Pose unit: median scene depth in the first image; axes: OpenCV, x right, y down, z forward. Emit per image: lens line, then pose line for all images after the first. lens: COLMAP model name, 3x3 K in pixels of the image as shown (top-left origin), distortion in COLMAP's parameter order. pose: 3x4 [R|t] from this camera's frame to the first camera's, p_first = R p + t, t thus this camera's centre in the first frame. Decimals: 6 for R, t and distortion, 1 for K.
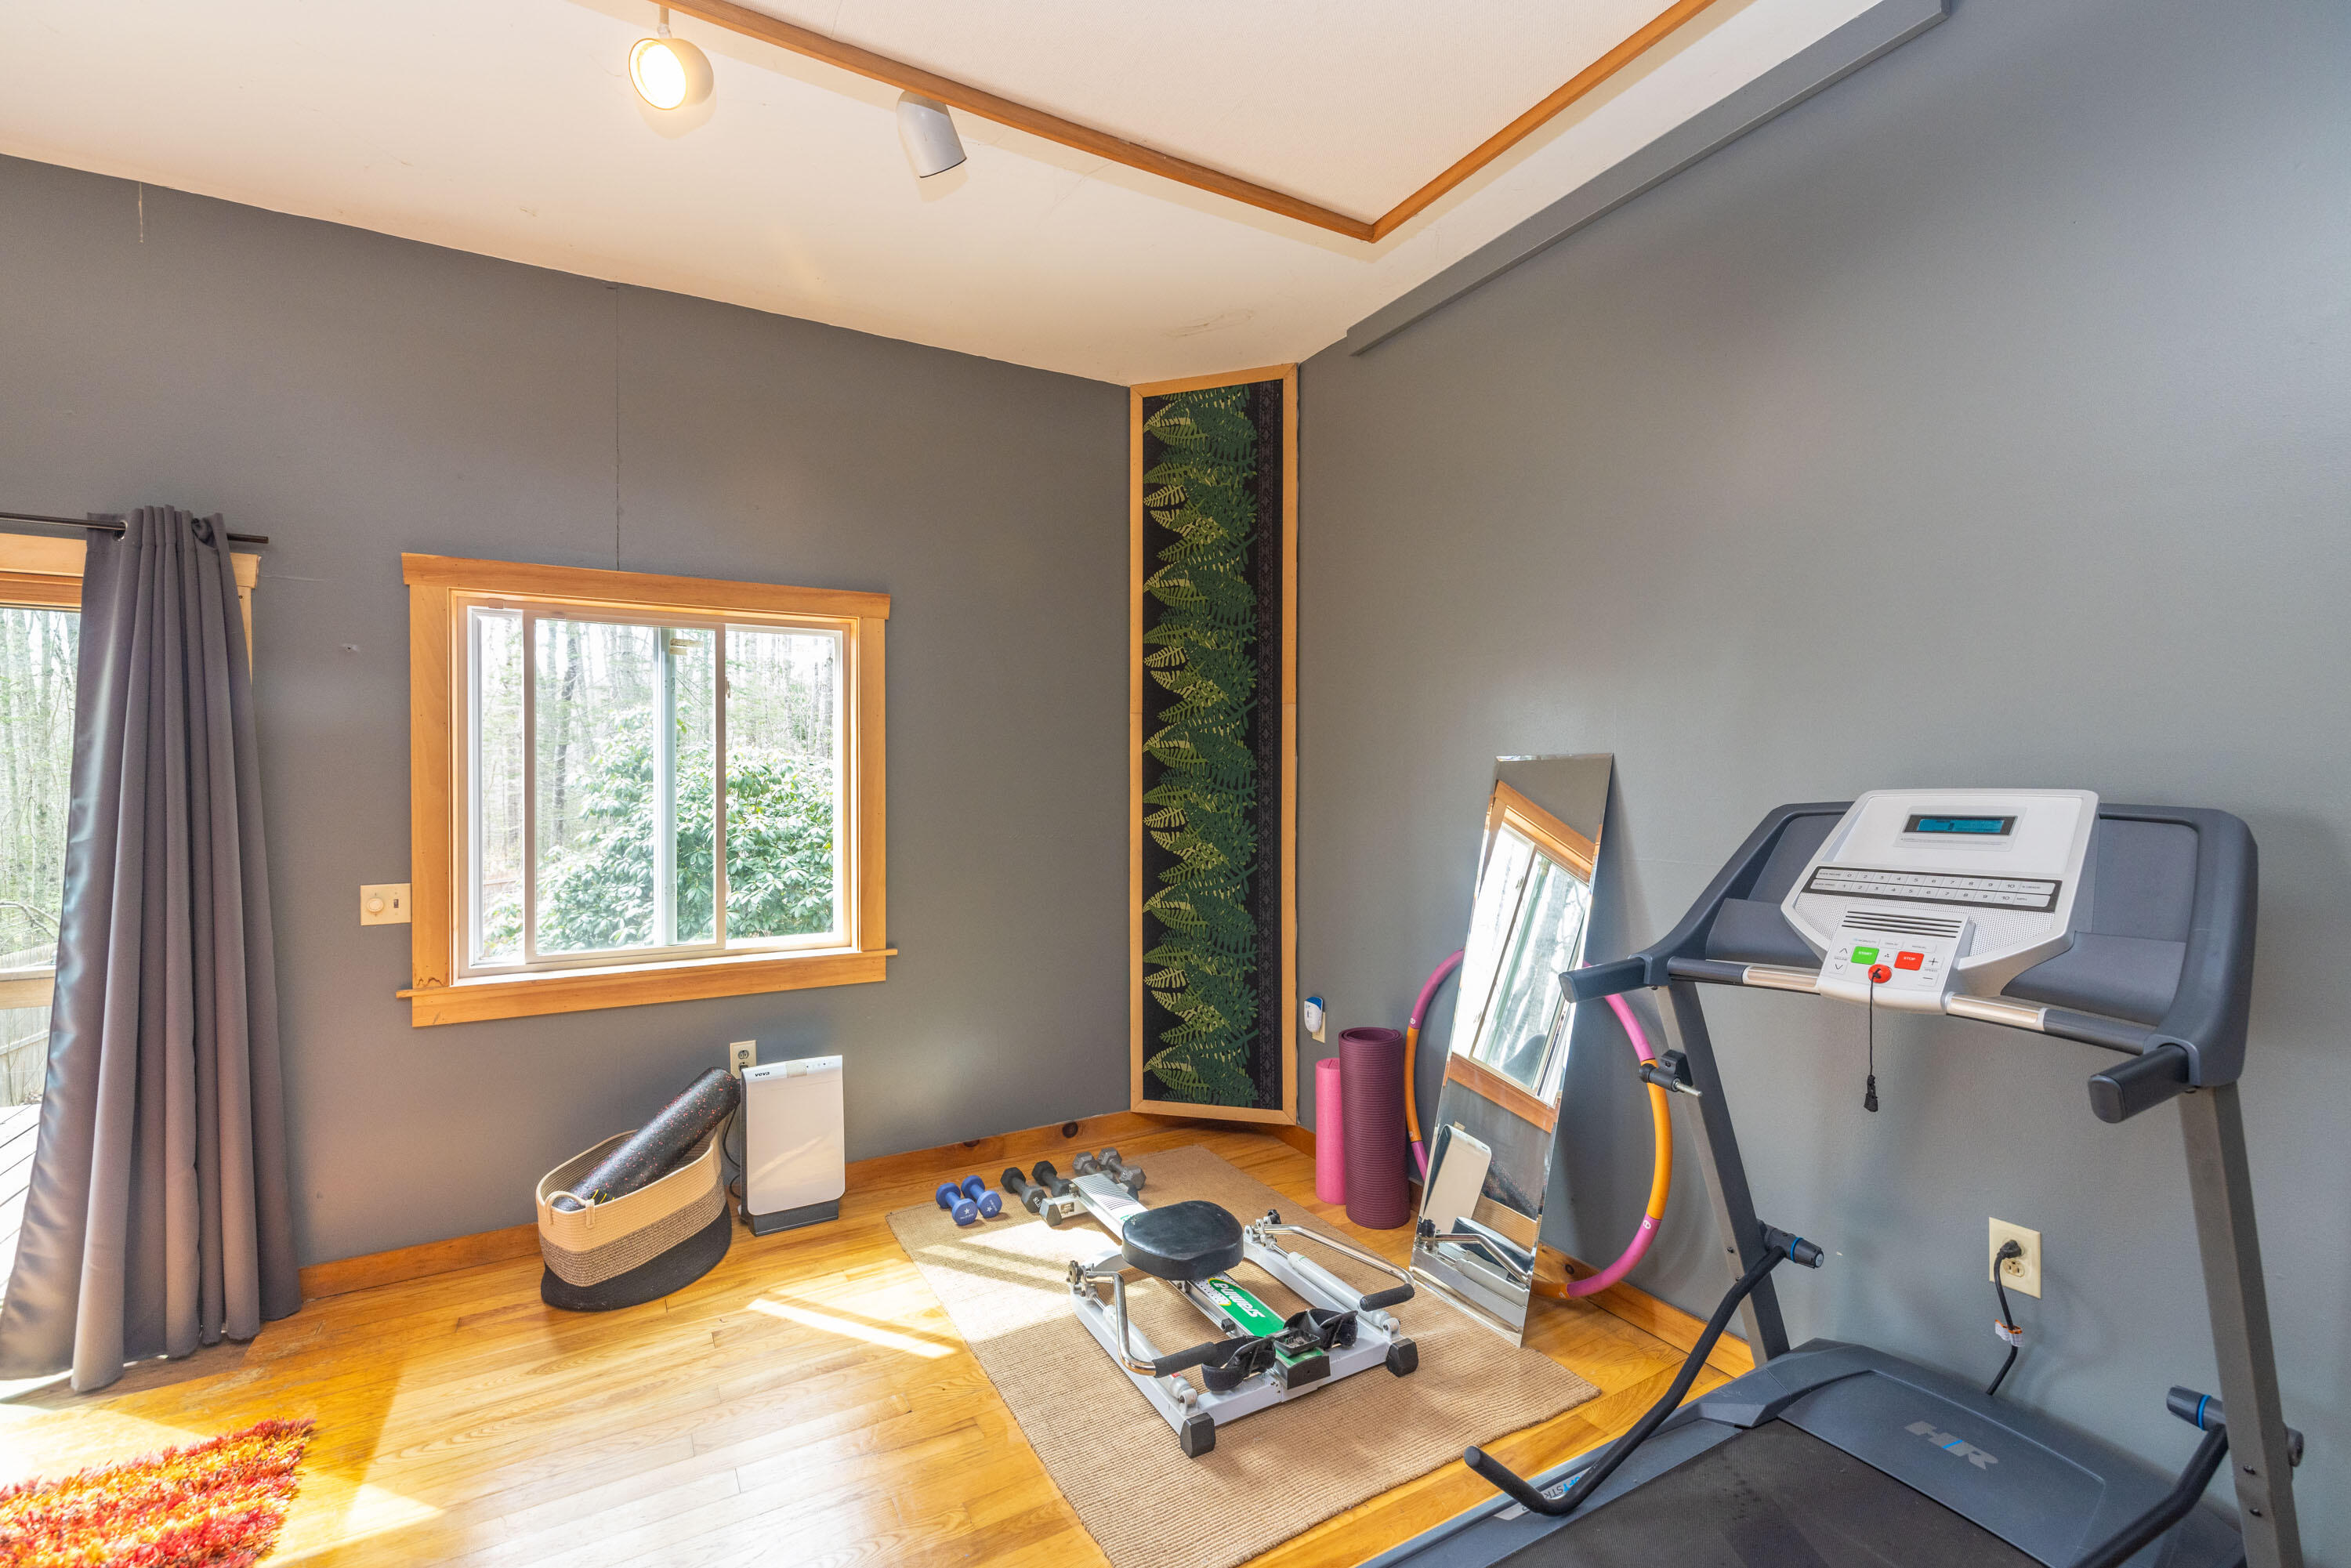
lens RADIAL K [[1012.6, 0, 1164.6], [0, 1012.6, 785.3], [0, 0, 1]] dist [0.001804, 0.000904]
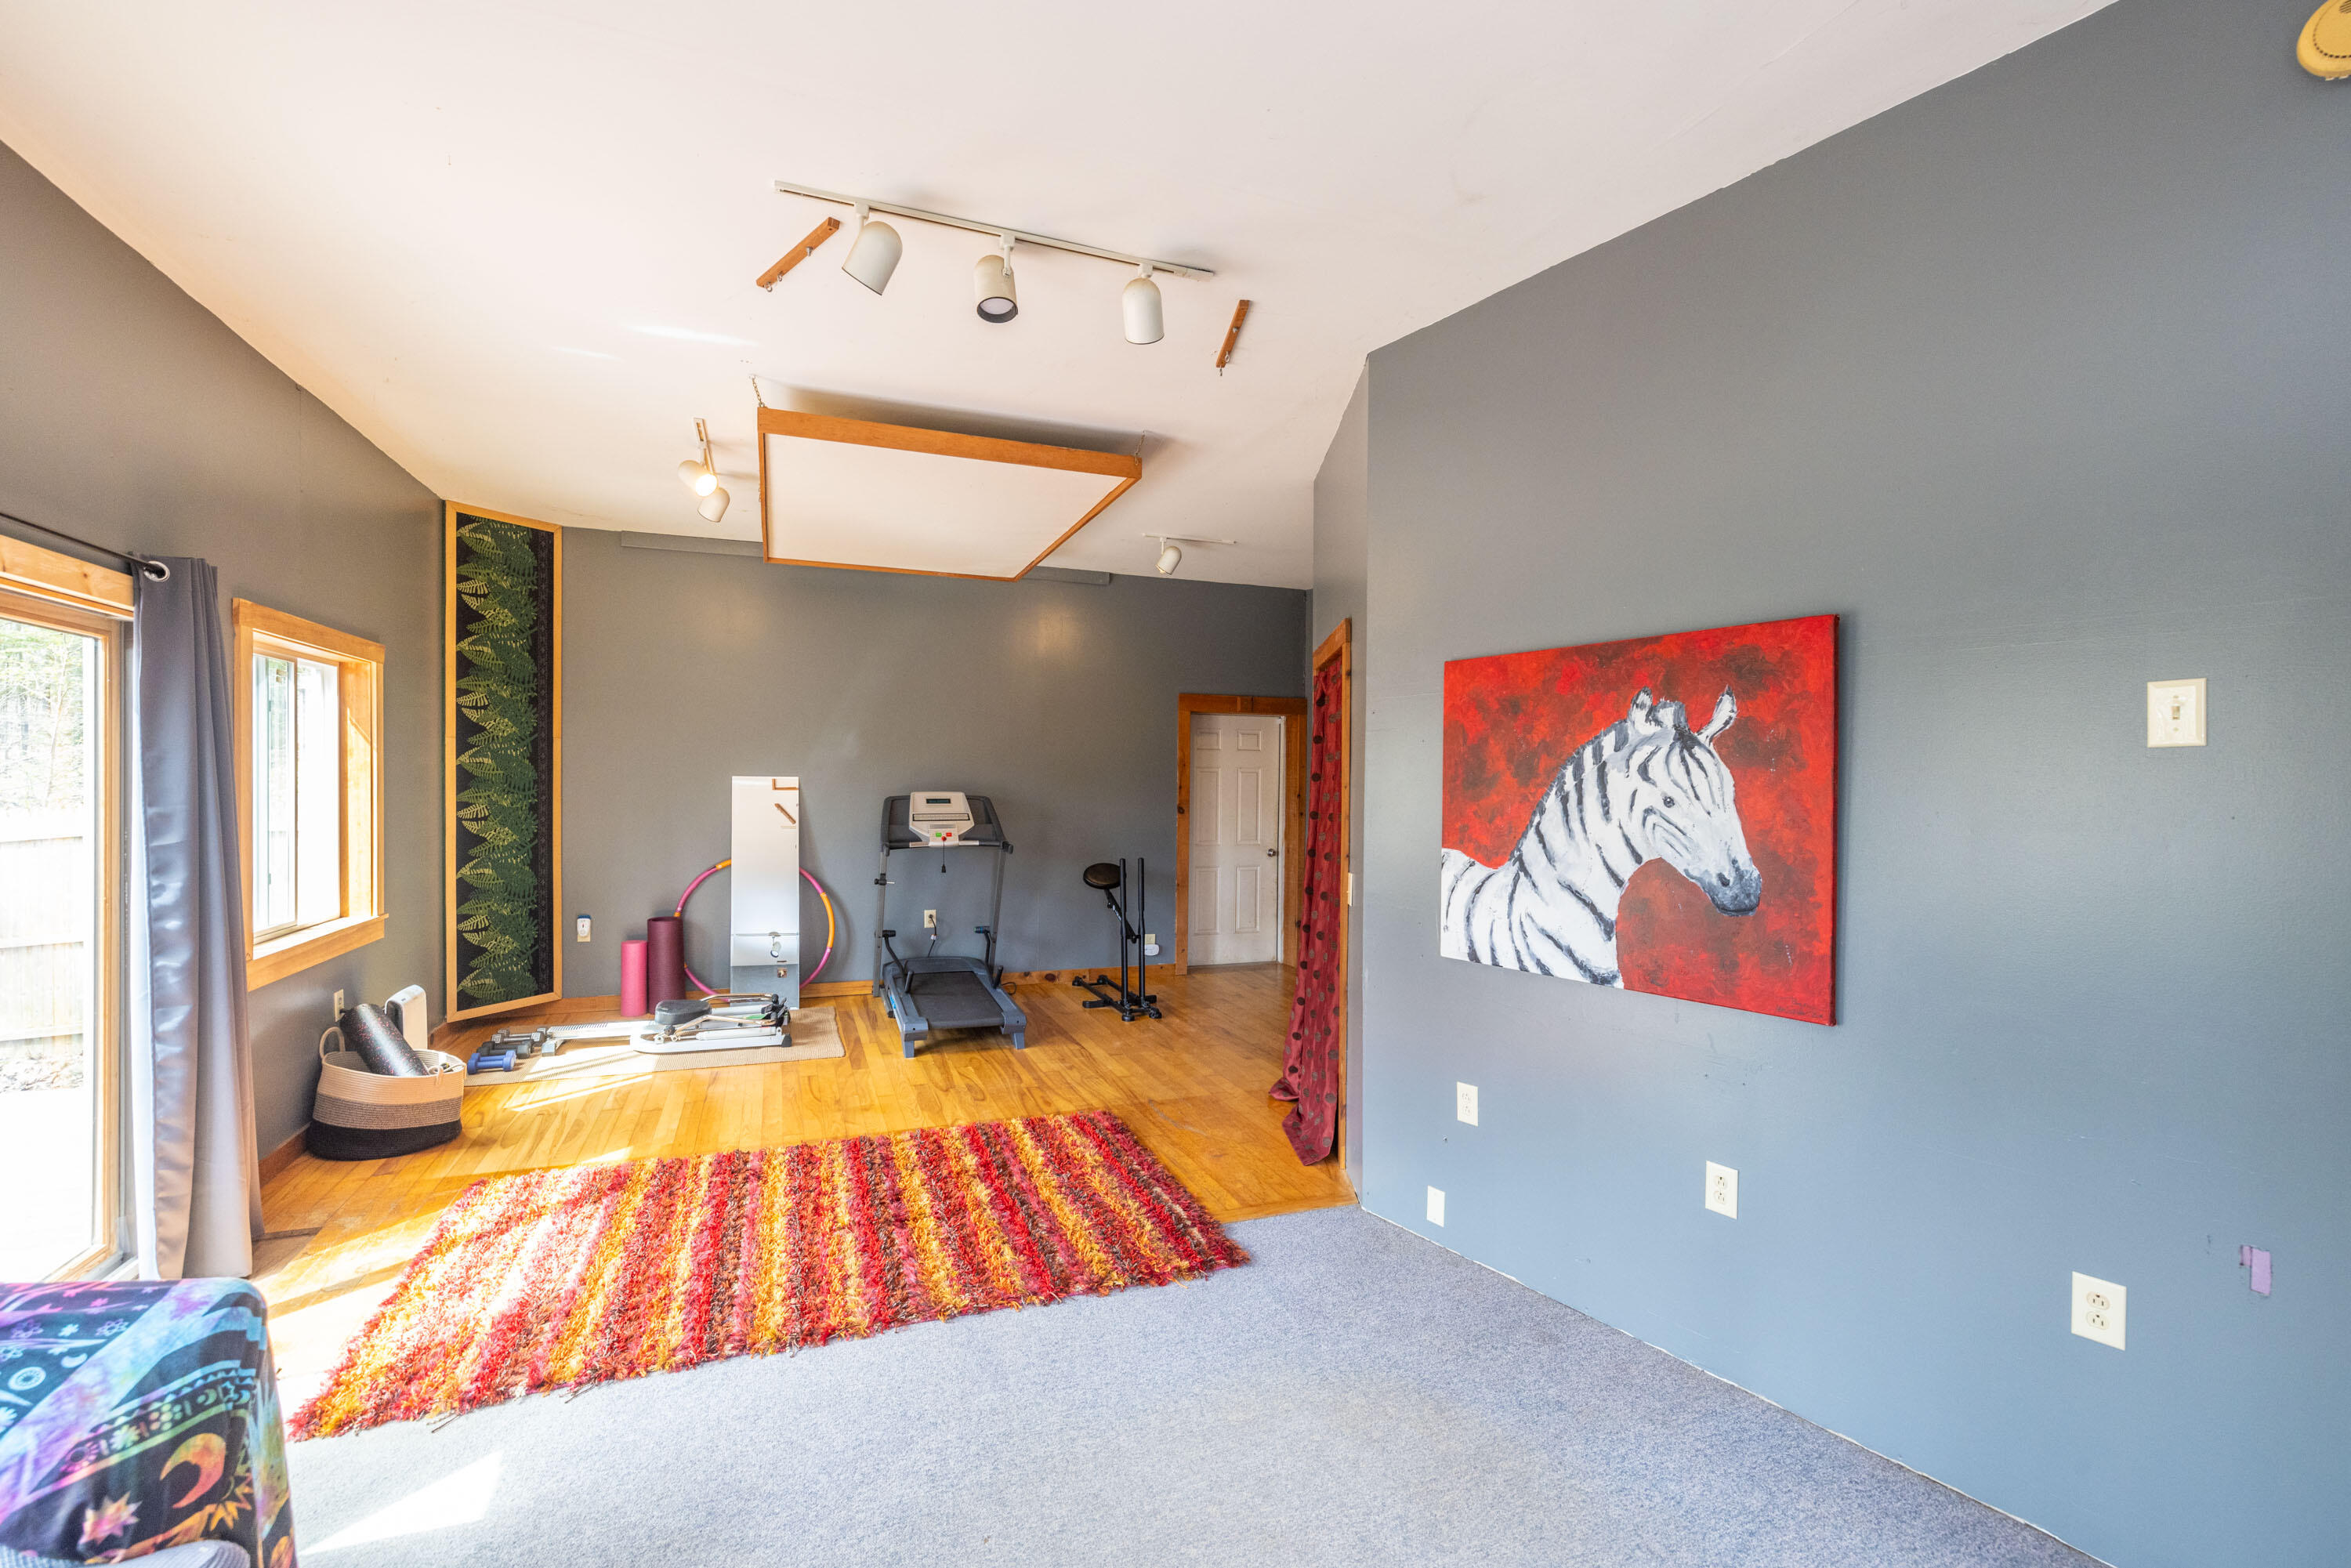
lens RADIAL K [[1012.6, 0, 1171.6], [0, 1012.6, 788.8], [0, 0, 1]] dist [0.001804, 0.000904]
pose [[0.144250, -0.002685, 0.989538, -1.312896], [-0.008359, 0.999957, 0.003931, -0.013871], [-0.989506, -0.008839, 0.144221, -0.191229]]
